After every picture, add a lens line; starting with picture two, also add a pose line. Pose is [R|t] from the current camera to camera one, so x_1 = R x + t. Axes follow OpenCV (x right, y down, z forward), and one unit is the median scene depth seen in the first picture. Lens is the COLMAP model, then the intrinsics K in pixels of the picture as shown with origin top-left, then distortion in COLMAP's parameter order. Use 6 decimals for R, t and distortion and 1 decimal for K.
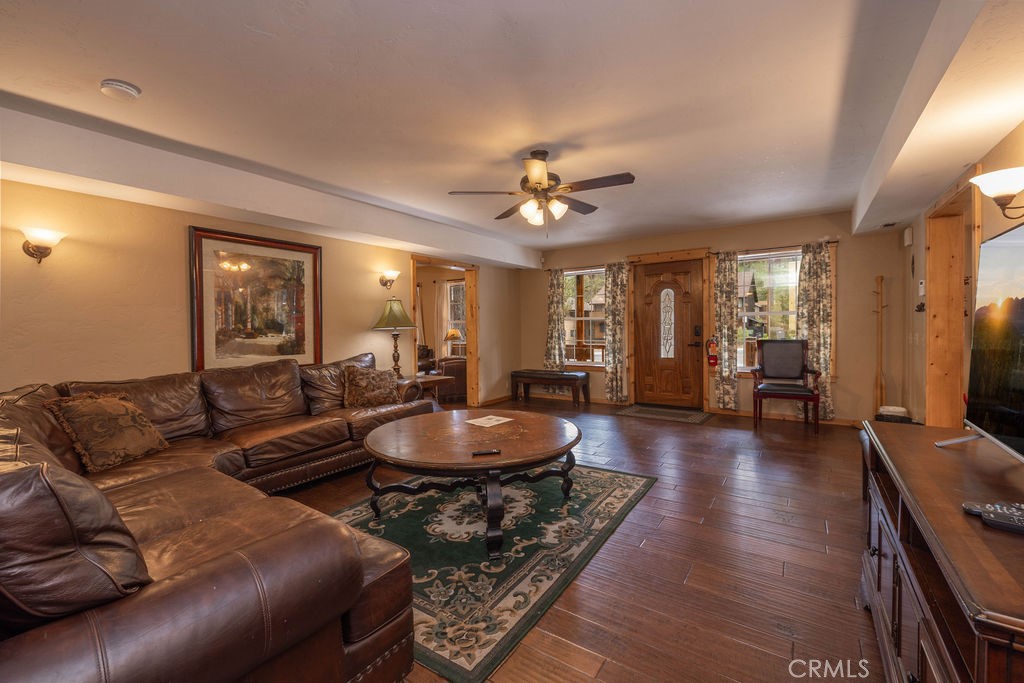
lens RADIAL K [[430.2, 0, 509.6], [0, 430.2, 327.3], [0, 0, 1]] dist [0.000702, 0.000091]
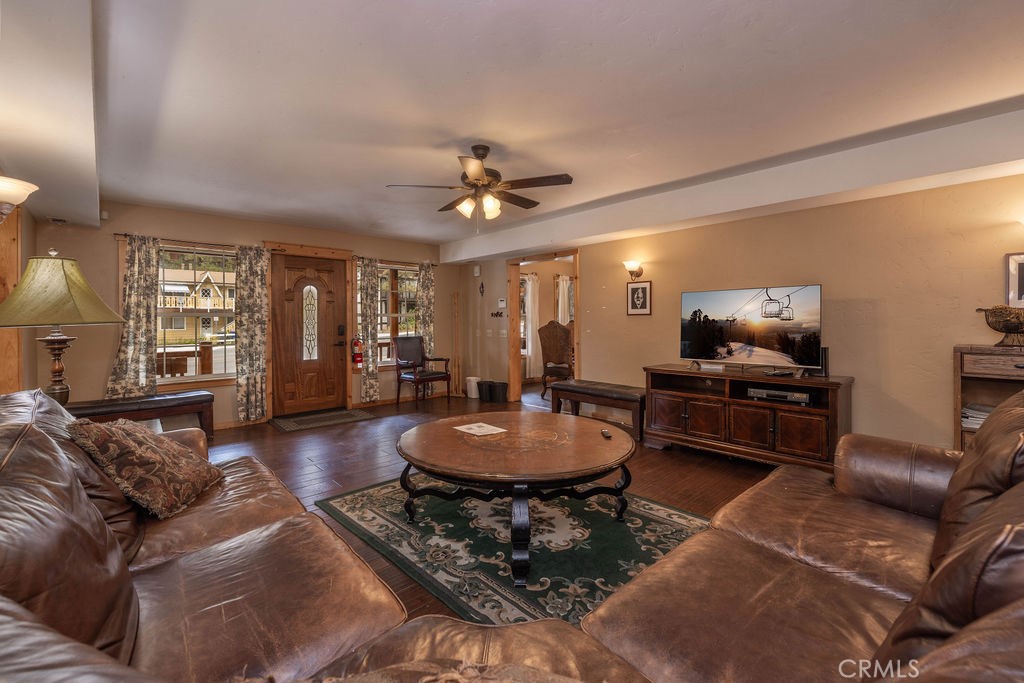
lens RADIAL K [[434.1, 0, 511.8], [0, 434.1, 318.6], [0, 0, 1]] dist [0.000850, 0.000127]
pose [[0.207222, 0.020100, 0.978088, -0.480312], [0.006286, 0.999741, -0.021877, 0.005526], [-0.978274, 0.010682, 0.207042, 0.397006]]
